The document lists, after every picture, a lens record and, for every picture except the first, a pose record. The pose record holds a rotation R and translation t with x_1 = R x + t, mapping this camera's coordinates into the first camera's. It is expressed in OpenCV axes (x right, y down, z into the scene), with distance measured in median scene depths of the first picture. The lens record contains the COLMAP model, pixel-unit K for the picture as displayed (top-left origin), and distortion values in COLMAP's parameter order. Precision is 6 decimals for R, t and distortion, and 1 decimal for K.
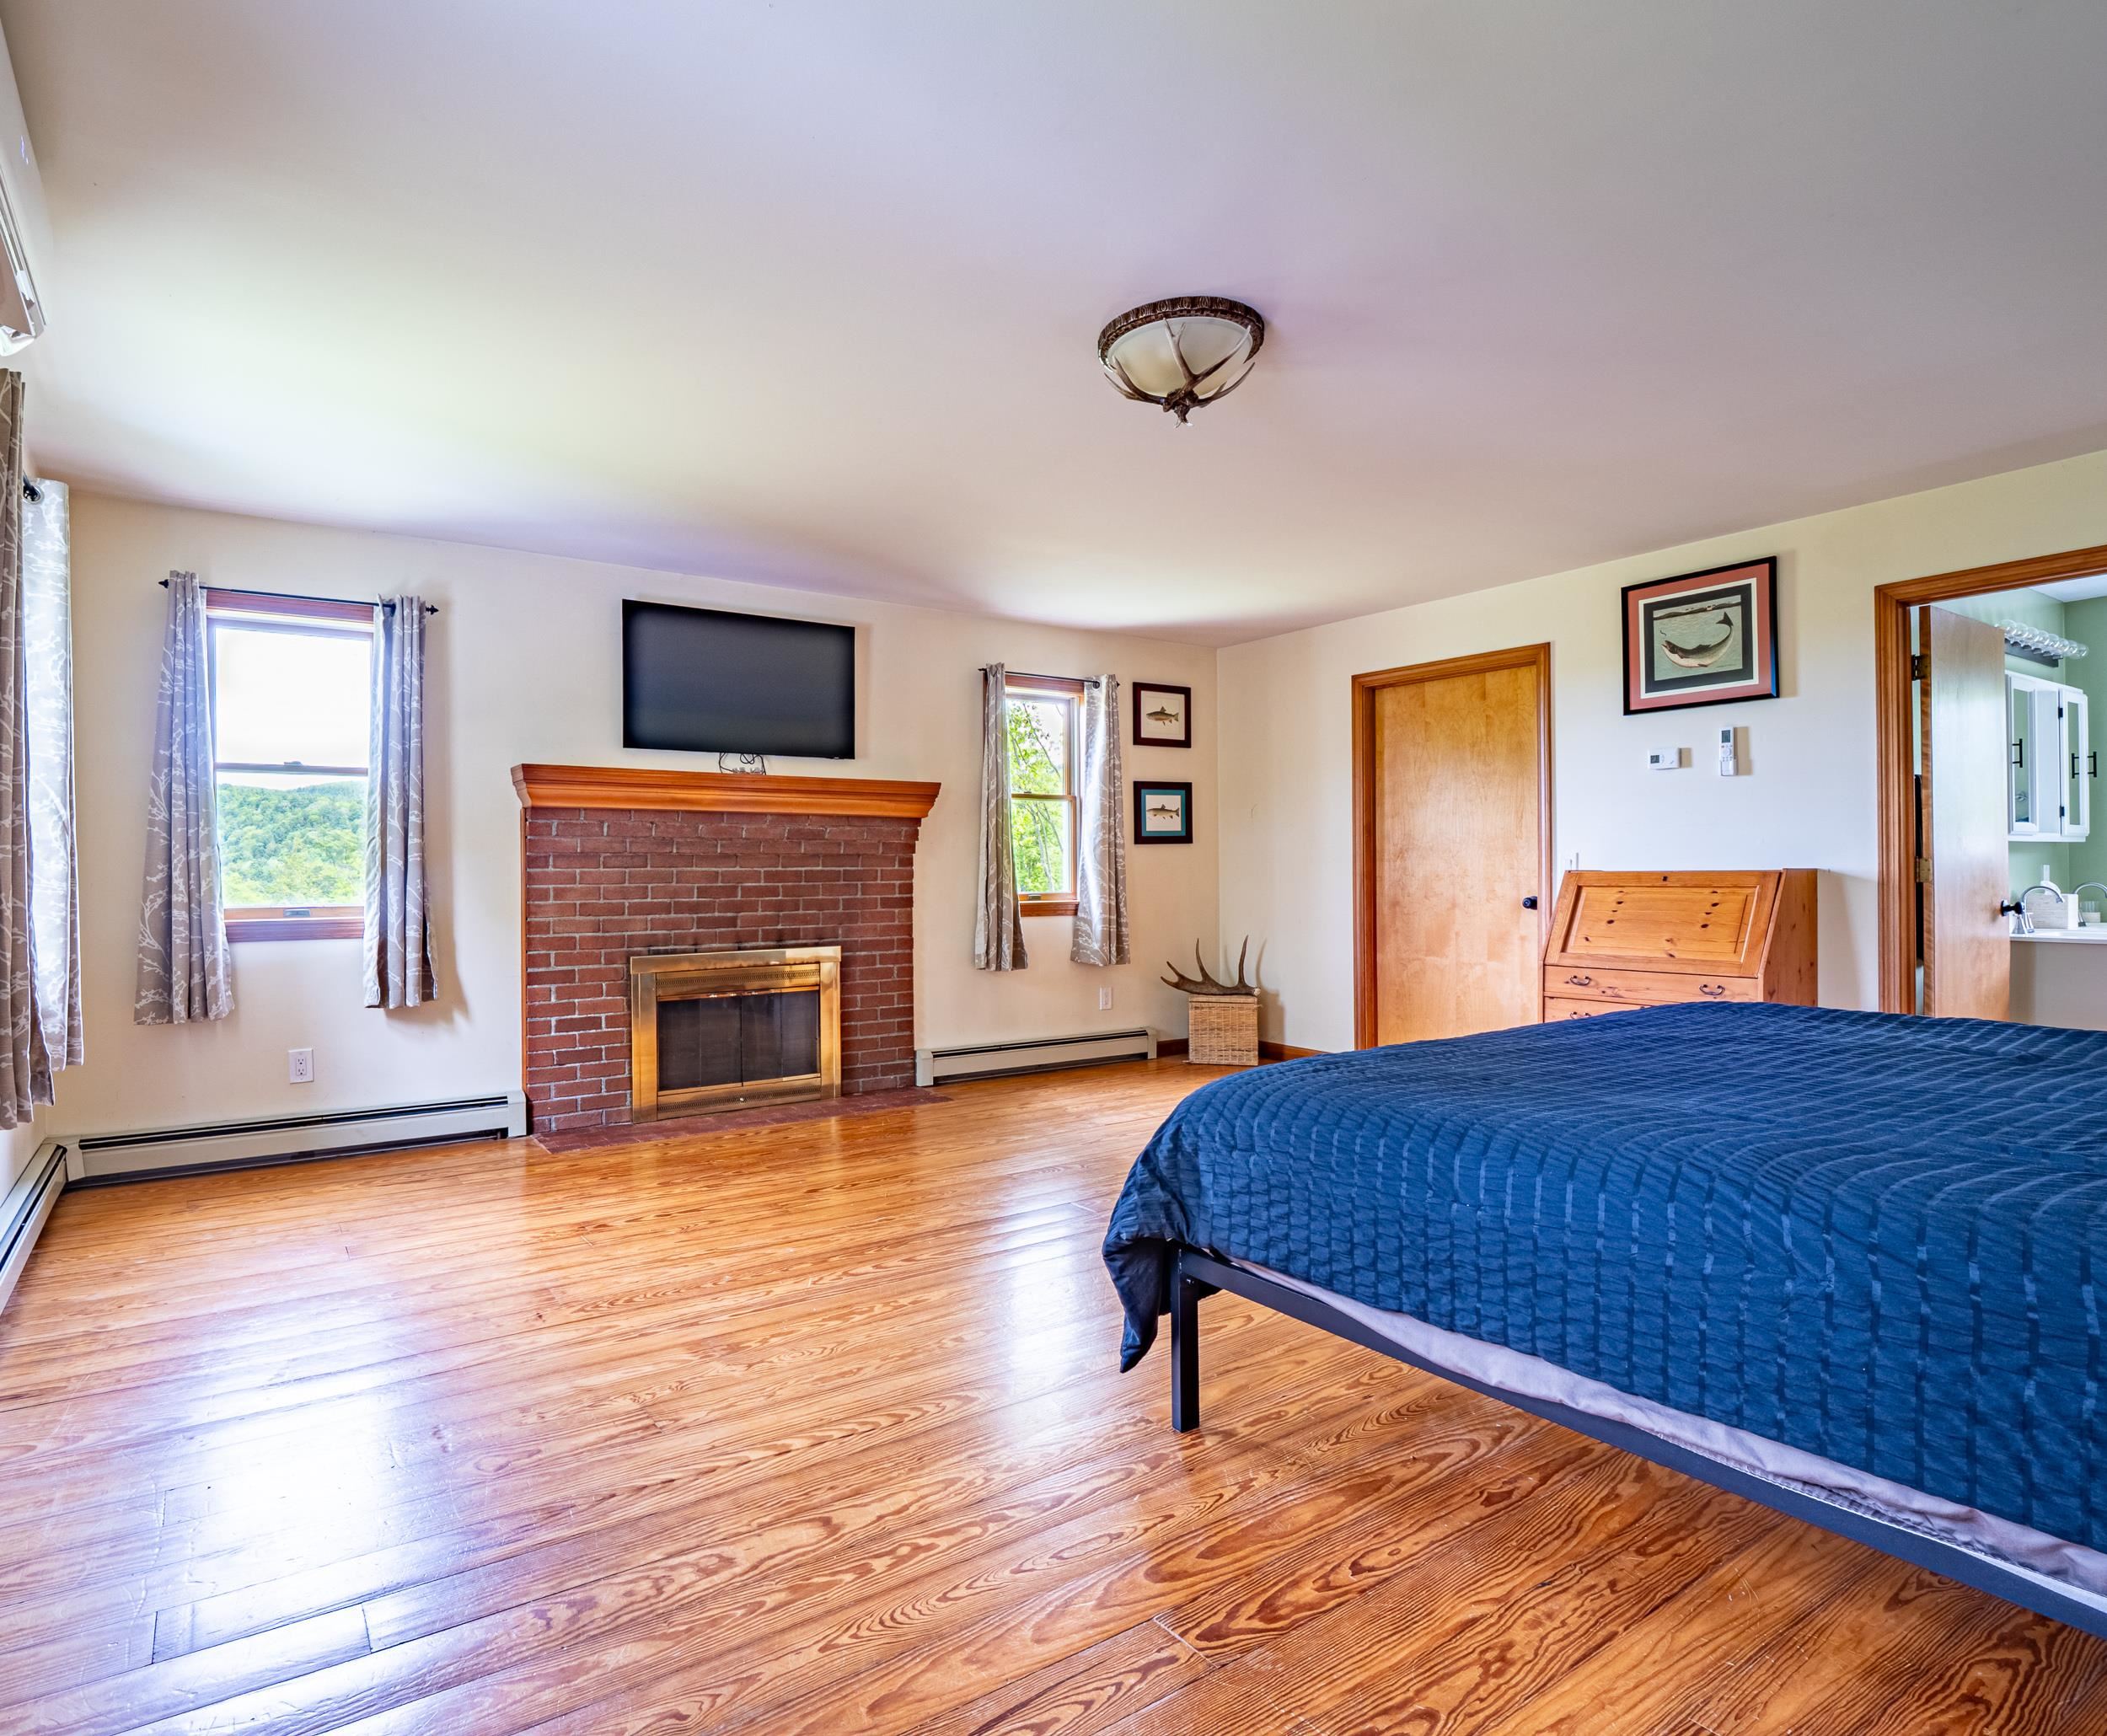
lens RADIAL K [[1137.7, 0, 944.7], [0, 1137.7, 869.1], [0, 0, 1]] dist [-0.013990, 0.003181]
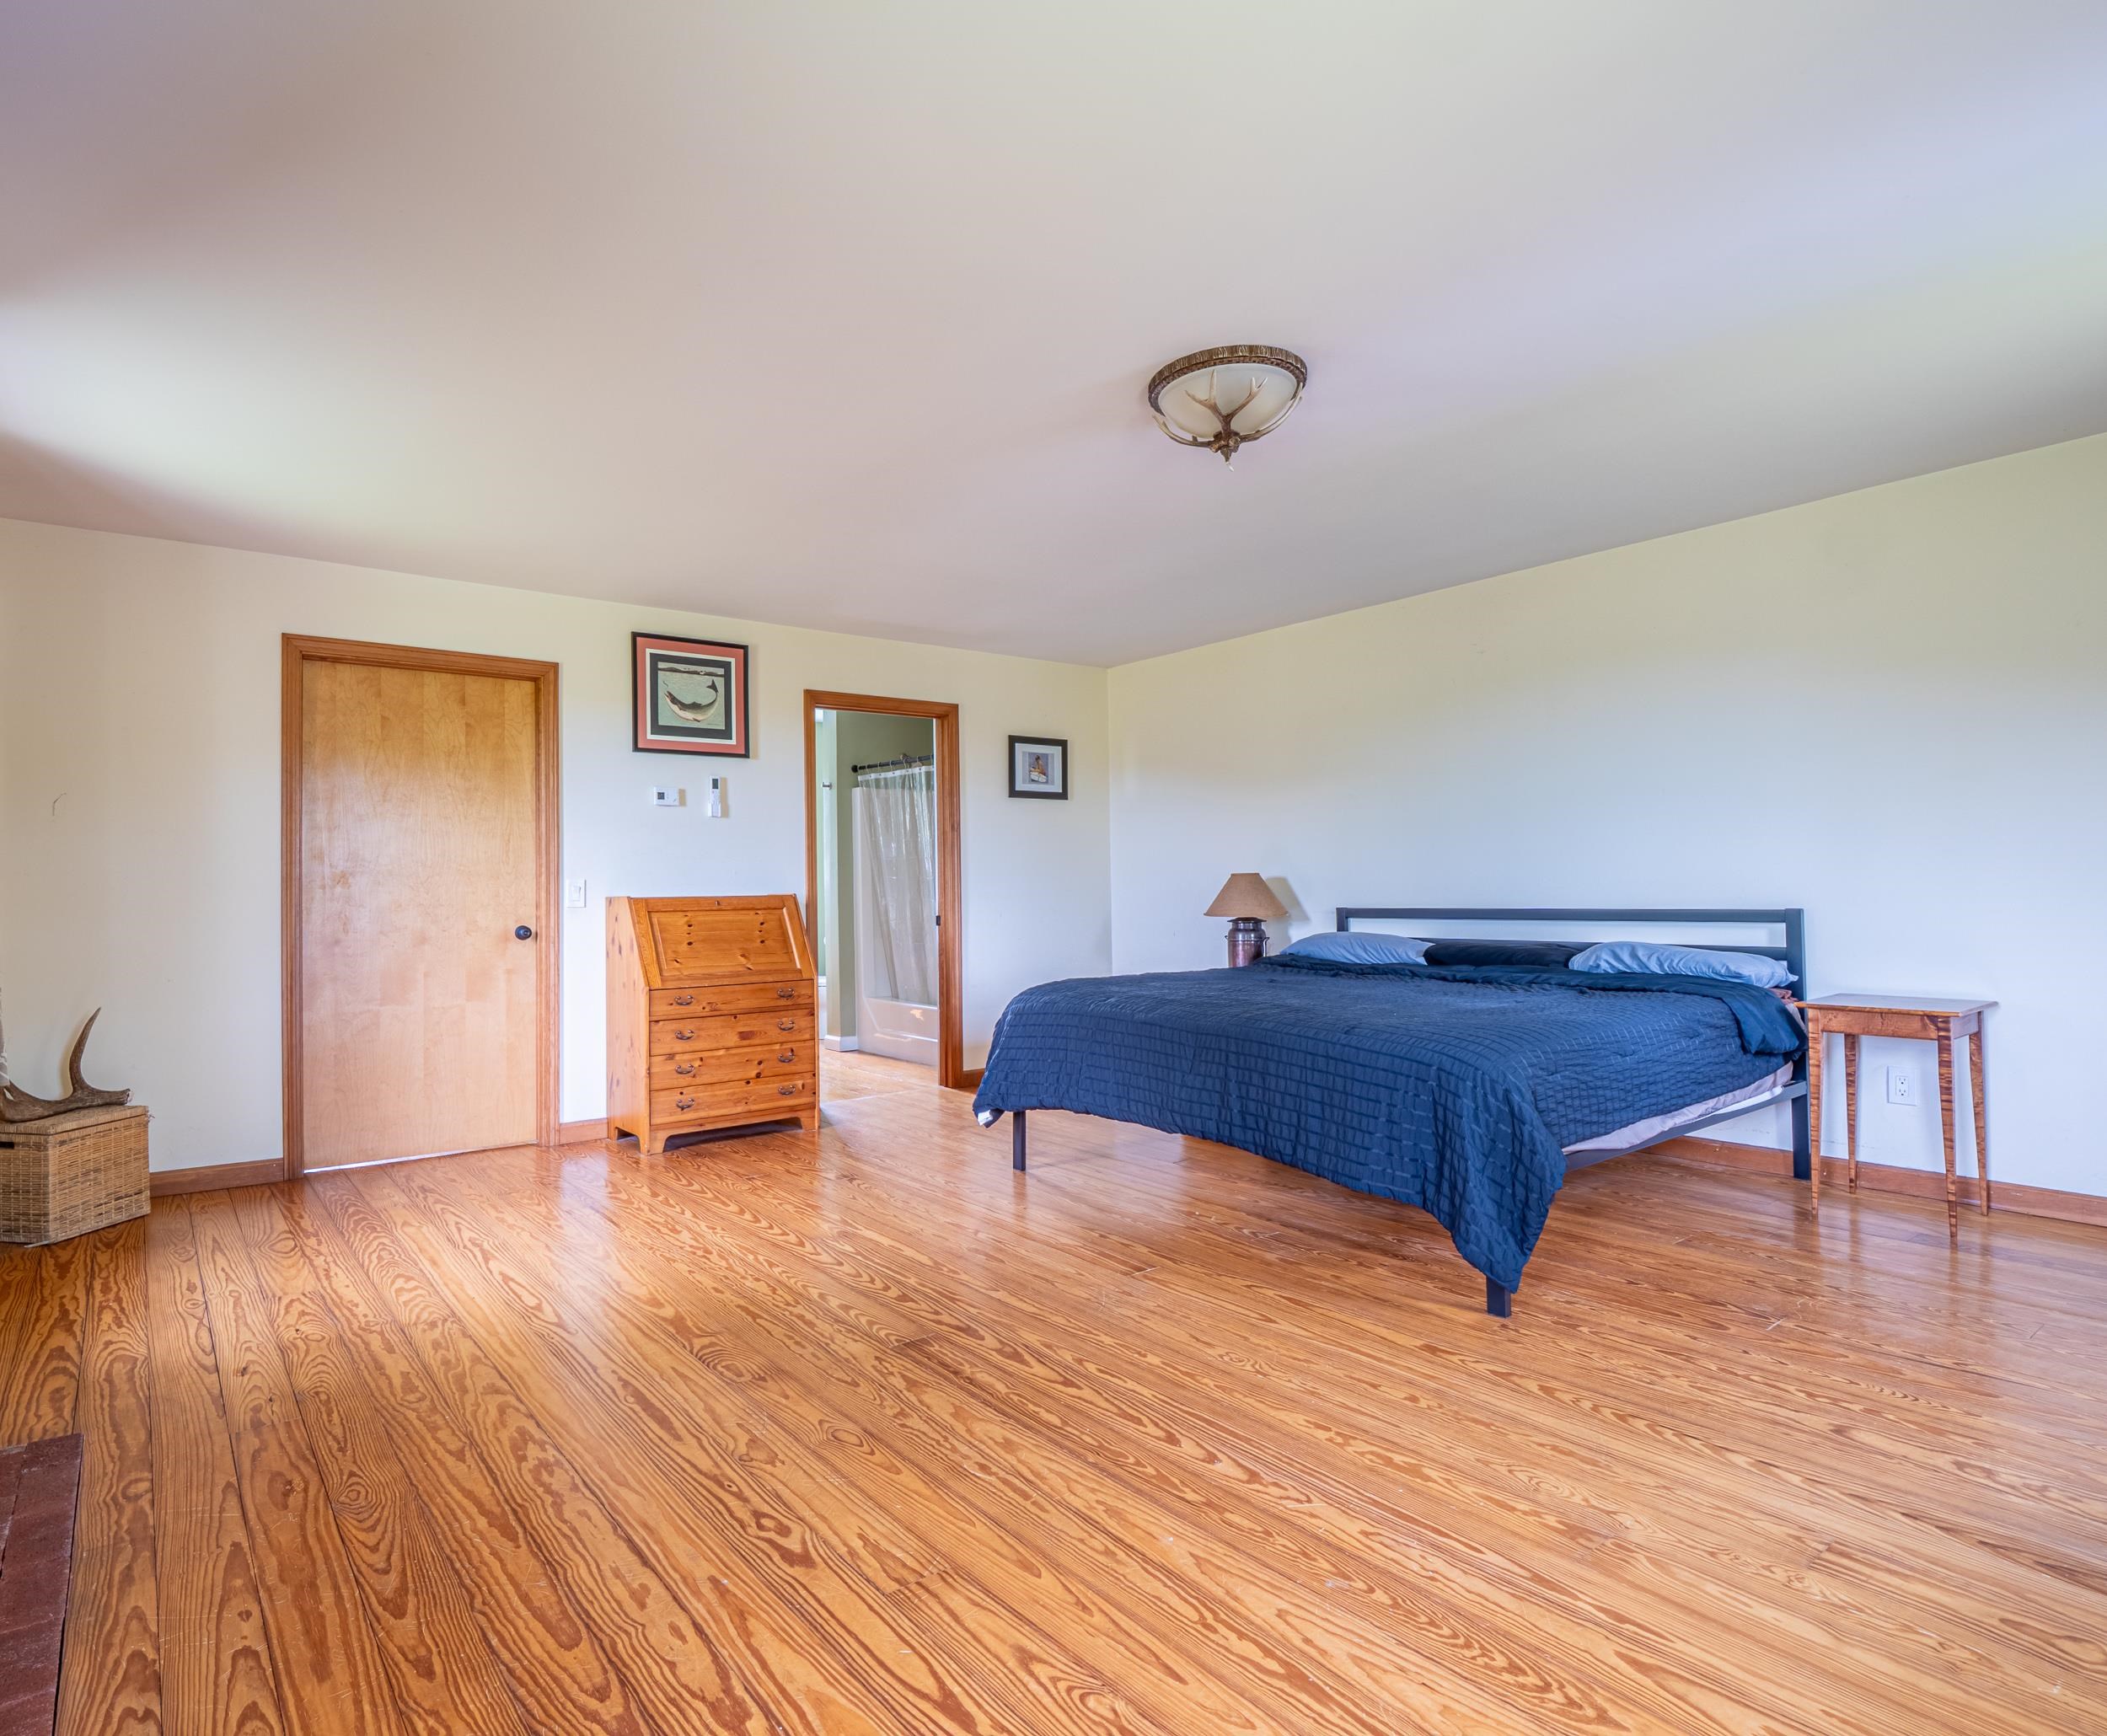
lens RADIAL K [[1137.7, 0, 944.7], [0, 1137.7, 869.1], [0, 0, 1]] dist [-0.013990, 0.003181]
pose [[-0.047596, 0.024018, 0.998578, -0.520905], [0.009927, 0.999673, -0.023572, 0.003157], [-0.998817, 0.008791, -0.047819, 0.827198]]
